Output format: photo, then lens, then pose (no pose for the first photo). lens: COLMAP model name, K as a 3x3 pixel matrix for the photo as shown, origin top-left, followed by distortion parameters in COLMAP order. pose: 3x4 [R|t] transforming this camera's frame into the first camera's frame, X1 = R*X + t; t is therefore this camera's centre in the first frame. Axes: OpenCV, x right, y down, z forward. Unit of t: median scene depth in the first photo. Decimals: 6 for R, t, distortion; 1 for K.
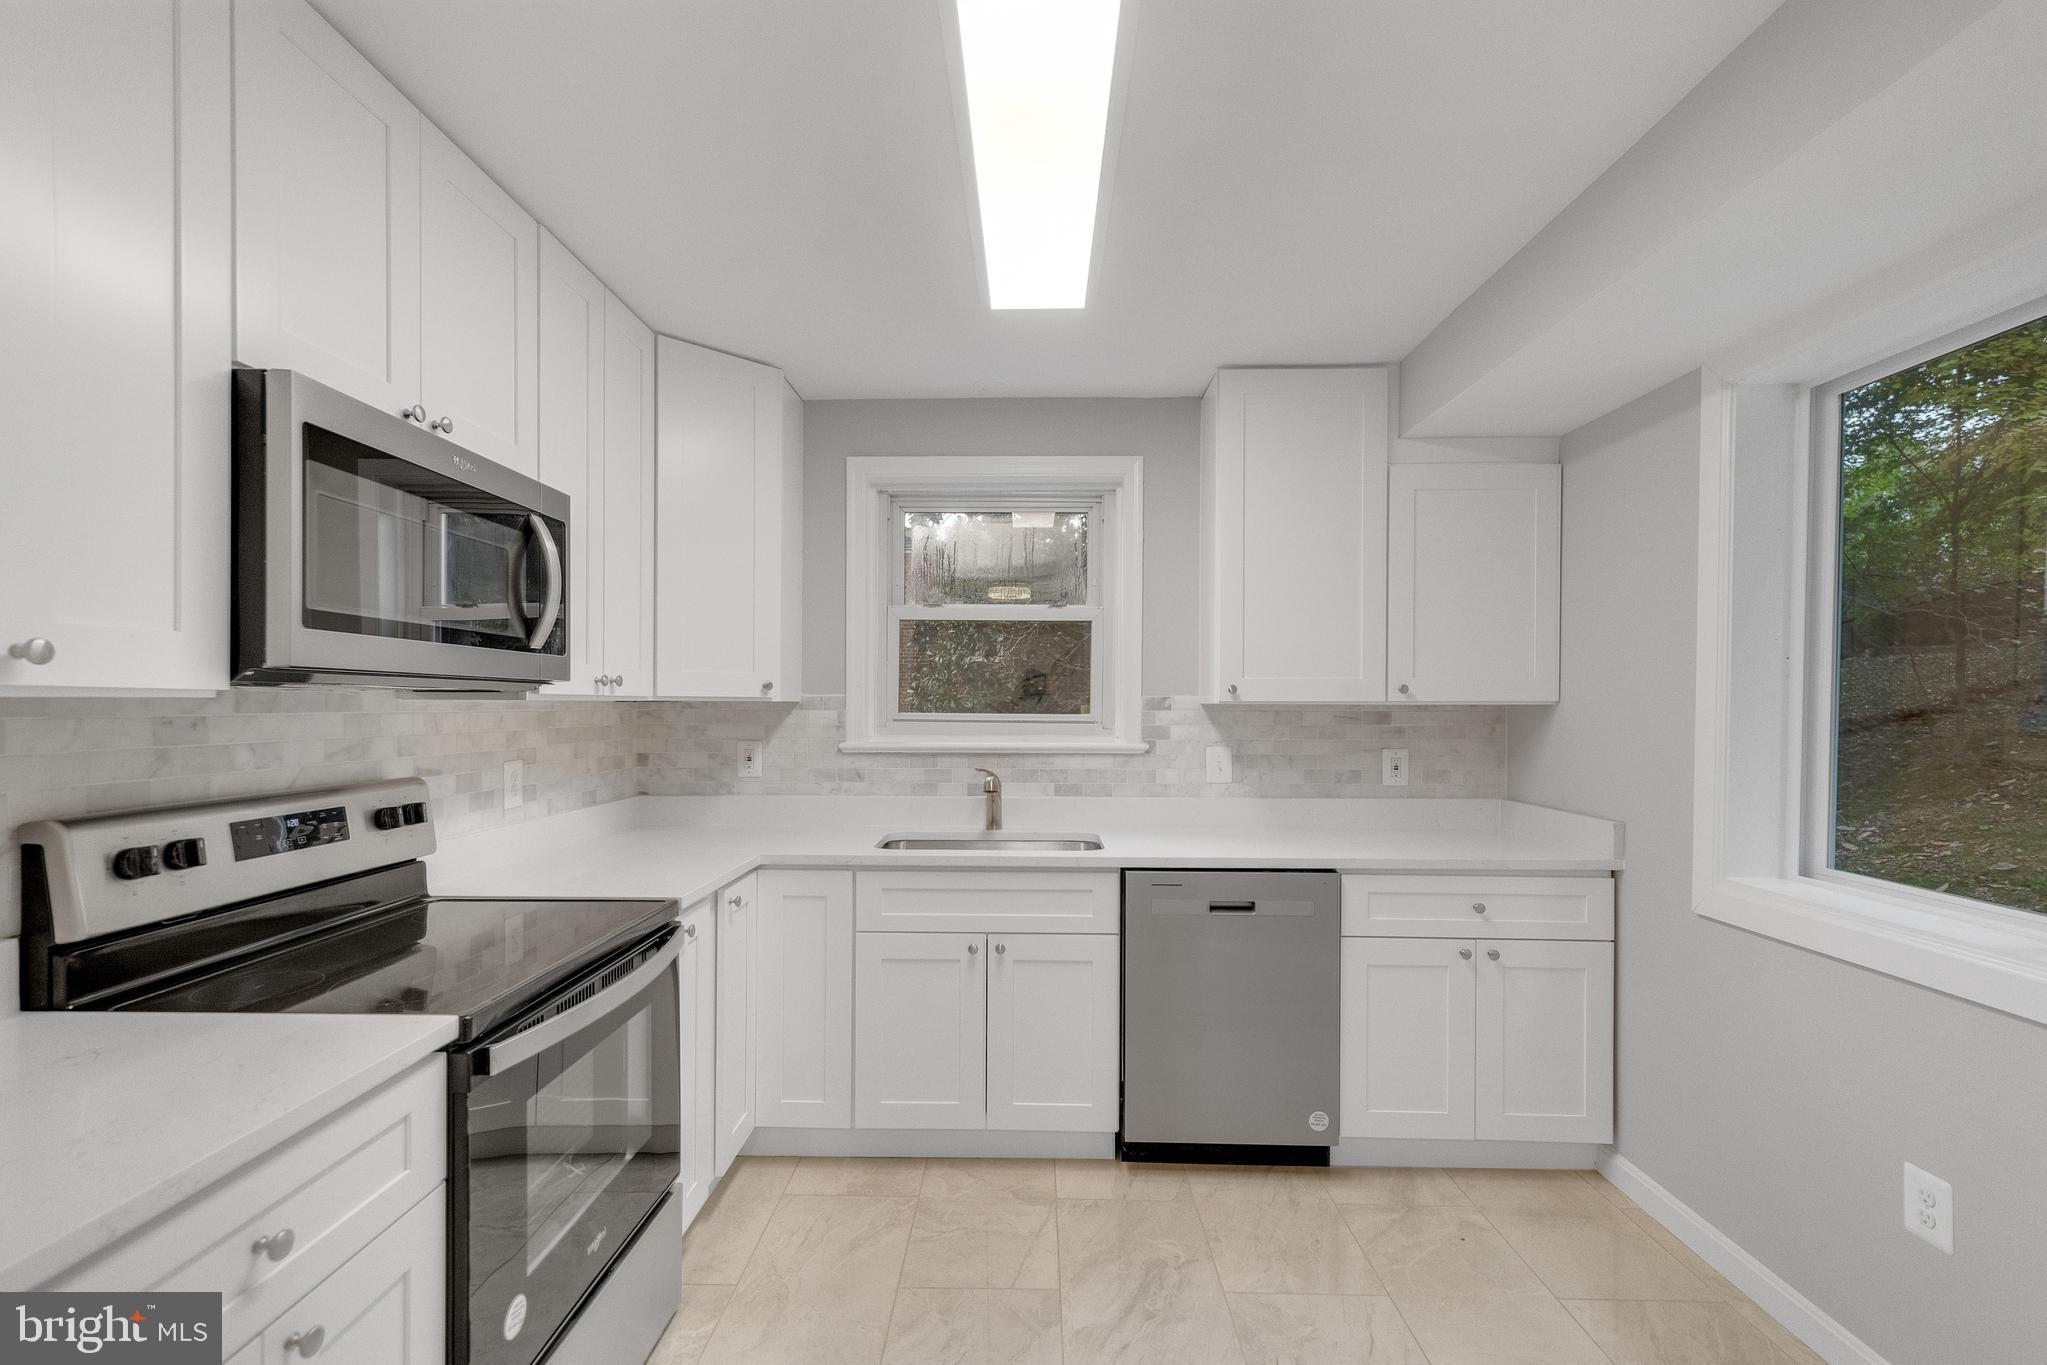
lens RADIAL K [[906.8, 0, 1010.9], [0, 906.8, 713.1], [0, 0, 1]] dist [0.004188, 0.001040]
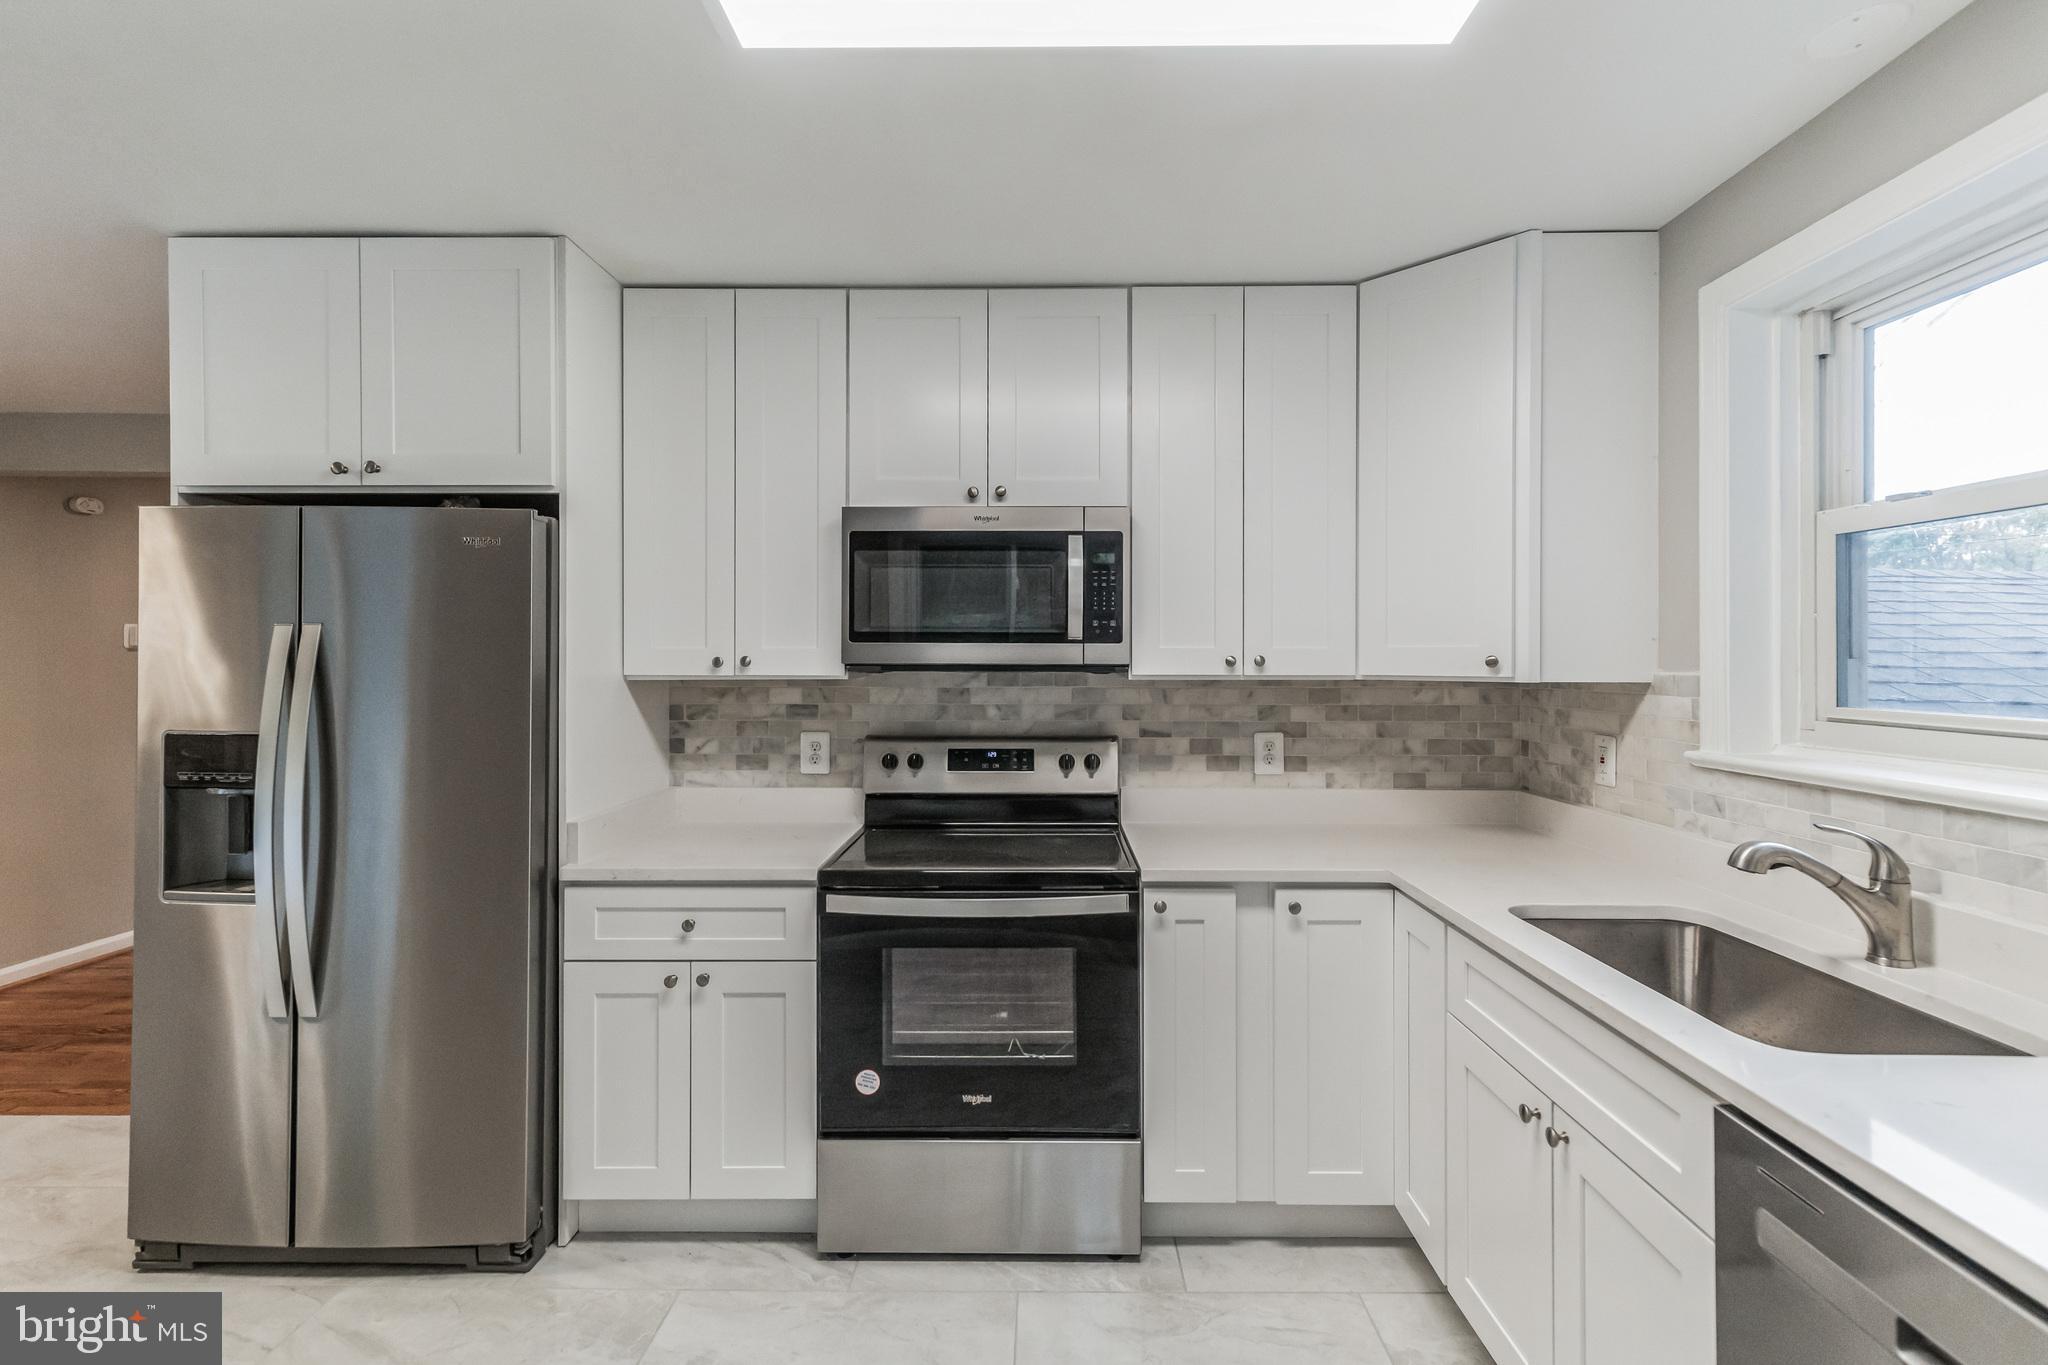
lens RADIAL K [[898.6, 0, 1024.4], [0, 898.6, 662.5], [0, 0, 1]] dist [0.002601, 0.000521]
pose [[0.016767, -0.003629, -0.999853, 0.530600], [-0.011100, 0.999931, -0.003815, -0.024644], [0.999798, 0.011162, 0.016726, 0.661130]]
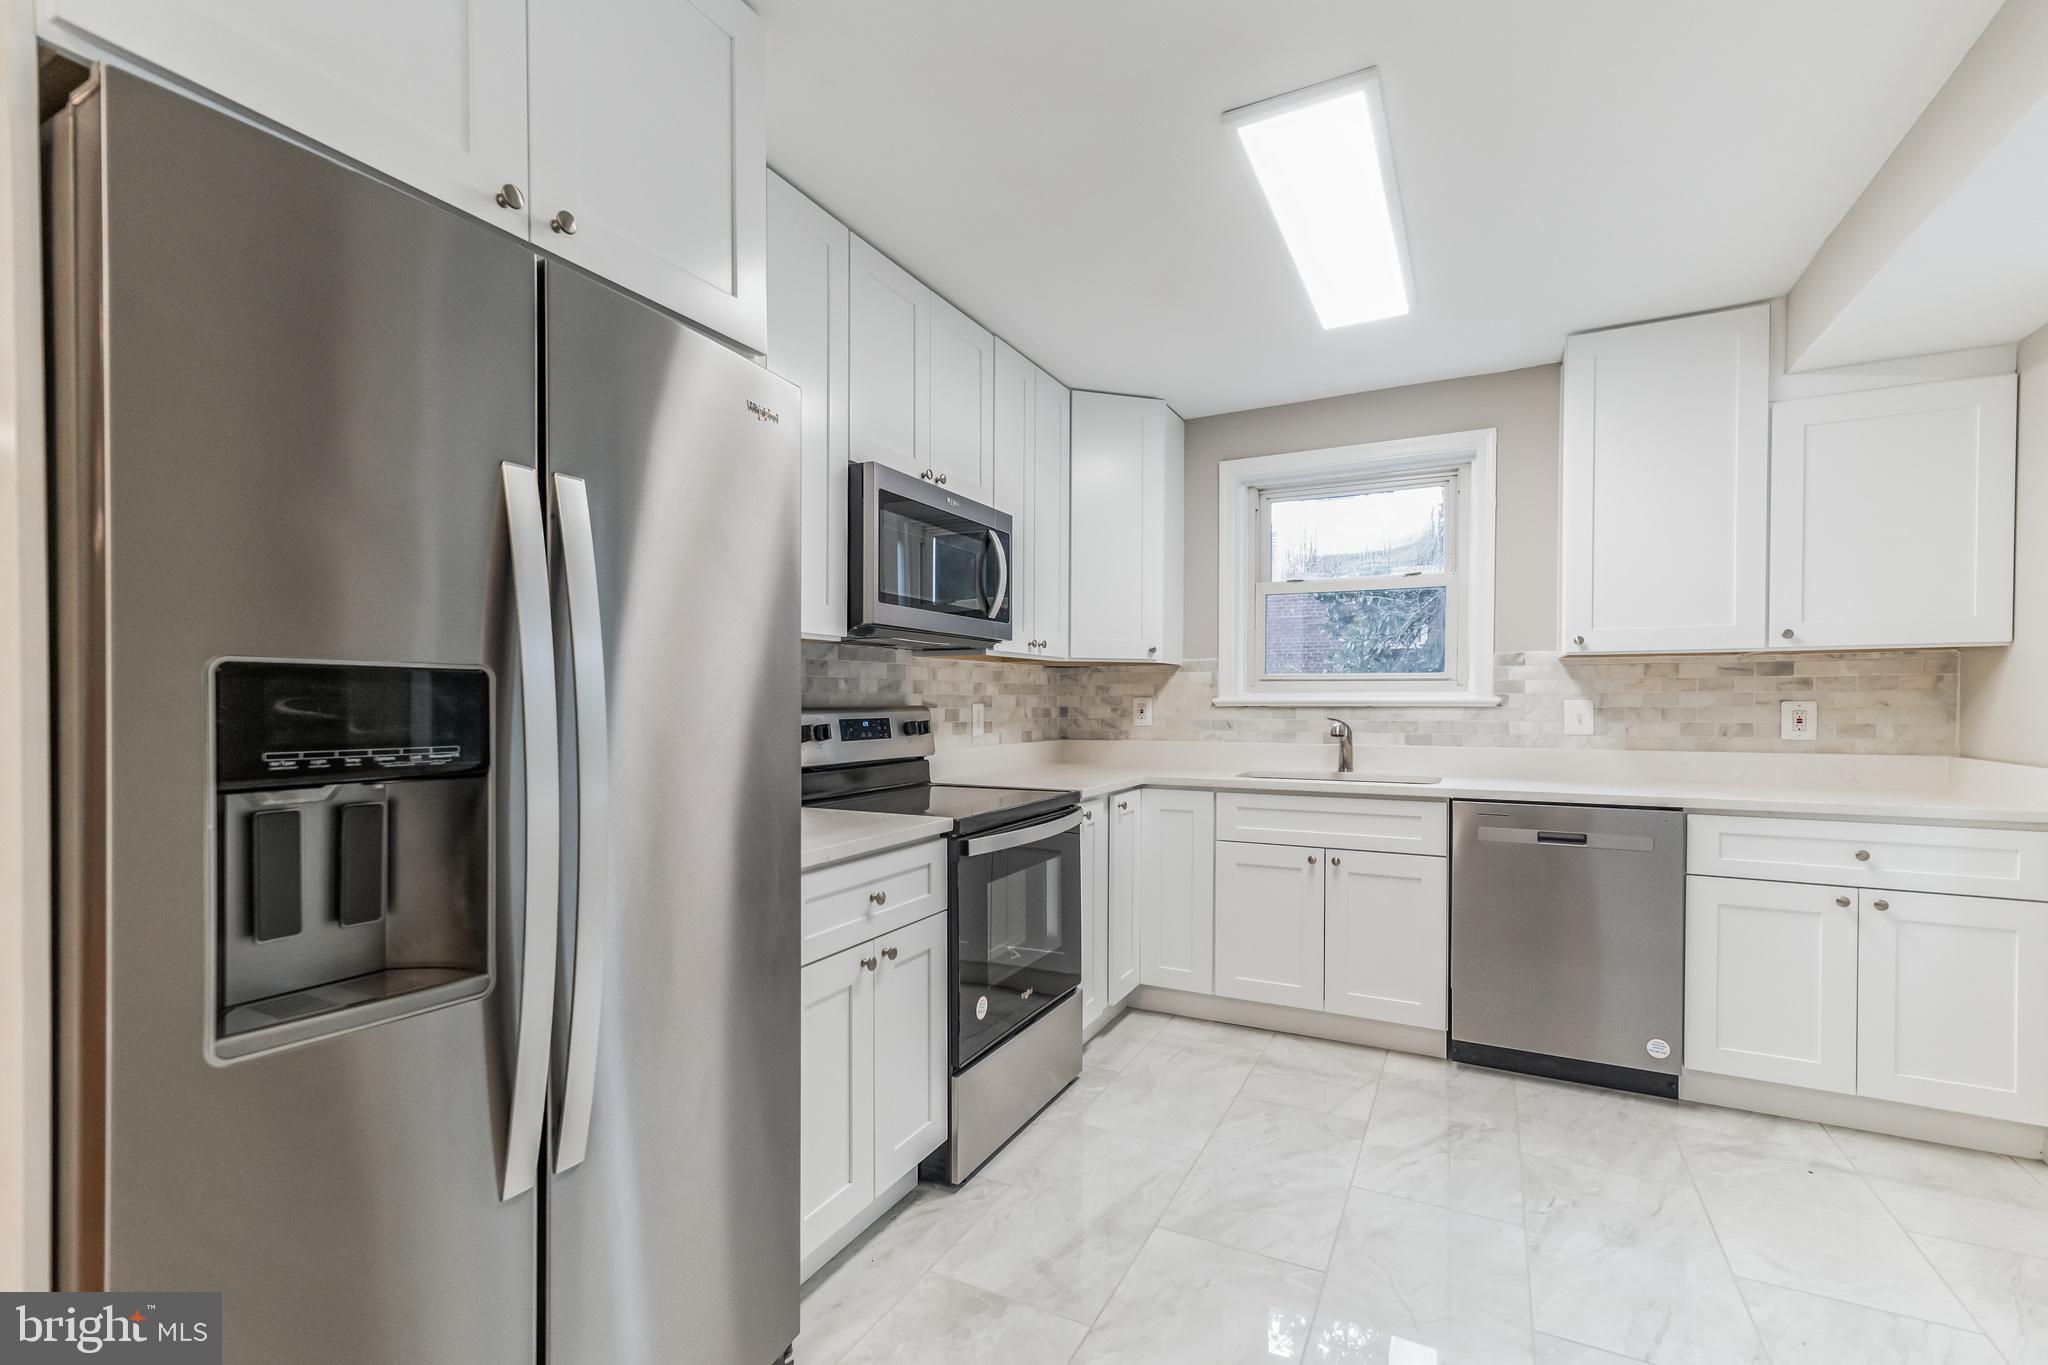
lens RADIAL K [[898.6, 0, 1013.6], [0, 898.6, 713.5], [0, 0, 1]] dist [0.002601, 0.000521]
pose [[0.897166, 0.002617, -0.441686, 0.128784], [-0.000911, 0.999991, 0.004075, 0.060707], [0.441693, -0.003253, 0.897160, -0.247533]]
